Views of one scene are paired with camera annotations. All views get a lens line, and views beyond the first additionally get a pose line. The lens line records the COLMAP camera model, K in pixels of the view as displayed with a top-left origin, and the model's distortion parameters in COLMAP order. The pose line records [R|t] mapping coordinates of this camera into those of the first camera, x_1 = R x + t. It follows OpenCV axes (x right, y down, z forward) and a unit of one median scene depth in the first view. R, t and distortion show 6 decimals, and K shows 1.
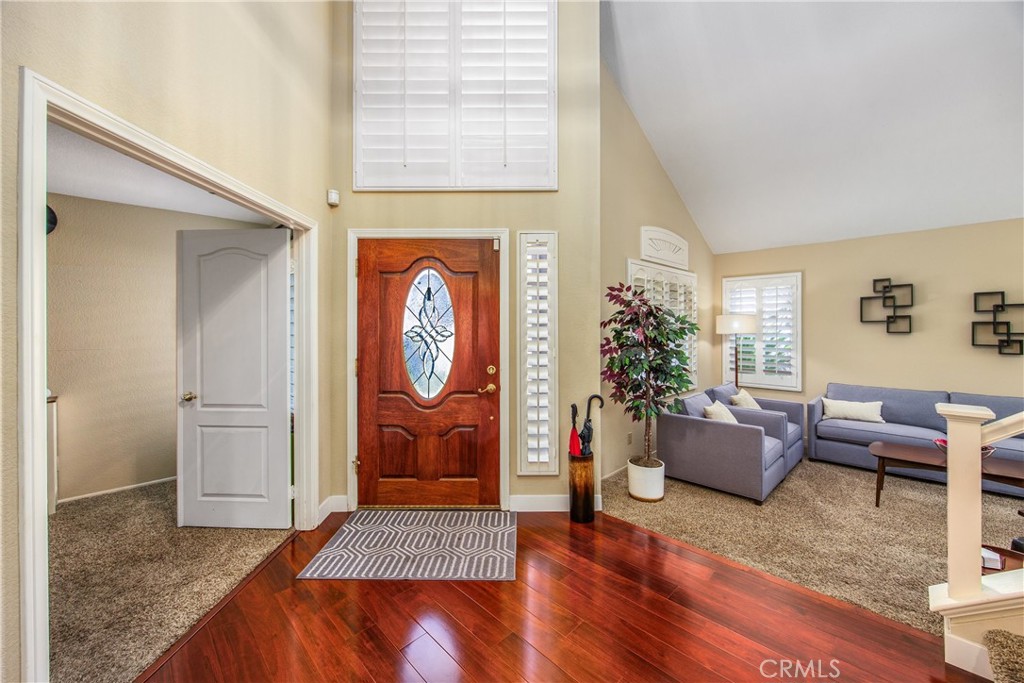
lens RADIAL K [[403.1, 0, 511.3], [0, 403.1, 326.9], [0, 0, 1]] dist [-0.000528, 0.000063]
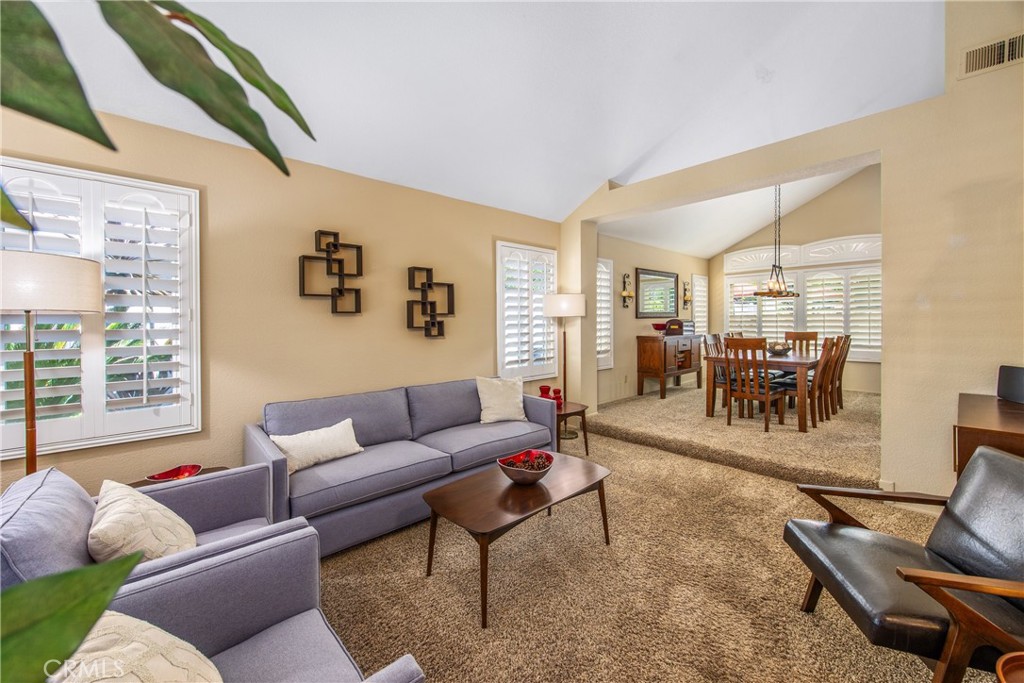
lens RADIAL K [[398.4, 0, 517.5], [0, 398.4, 322.6], [0, 0, 1]] dist [0.000026, 0.000122]
pose [[0.031887, -0.000209, 0.999491, 0.290199], [0.000922, 1.000000, 0.000179, 0.033177], [-0.999491, 0.000916, 0.031887, 0.705905]]
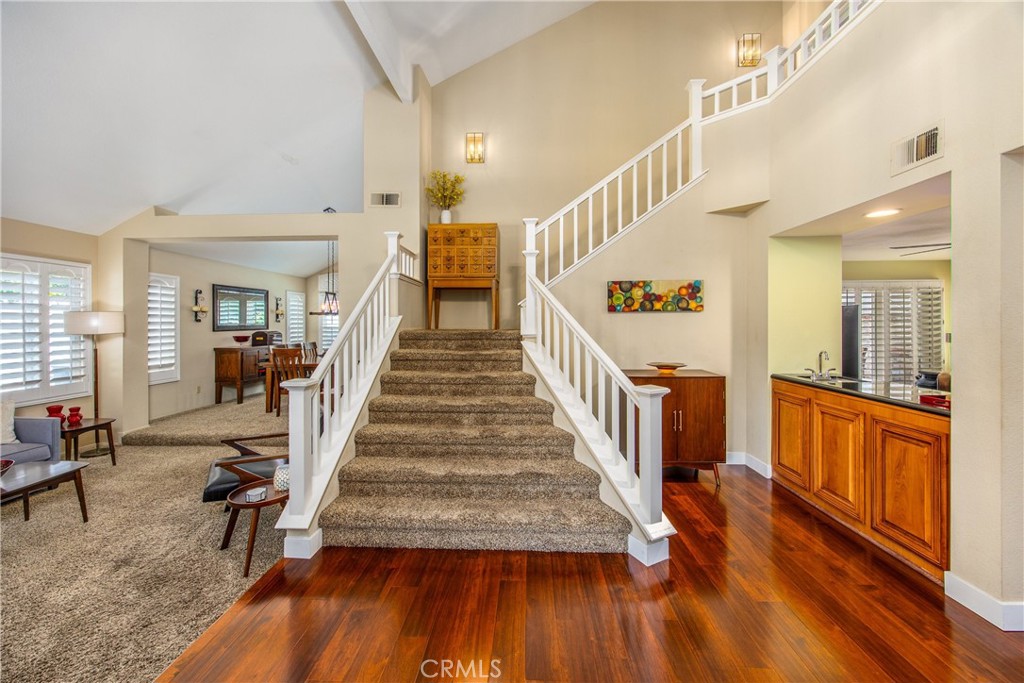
lens RADIAL K [[403.1, 0, 511.3], [0, 403.1, 326.9], [0, 0, 1]] dist [-0.000528, 0.000063]
pose [[-0.679902, -0.001595, 0.733301, -0.161284], [-0.000558, 0.999998, 0.001657, -0.001872], [-0.733303, 0.000717, -0.679902, 0.538430]]
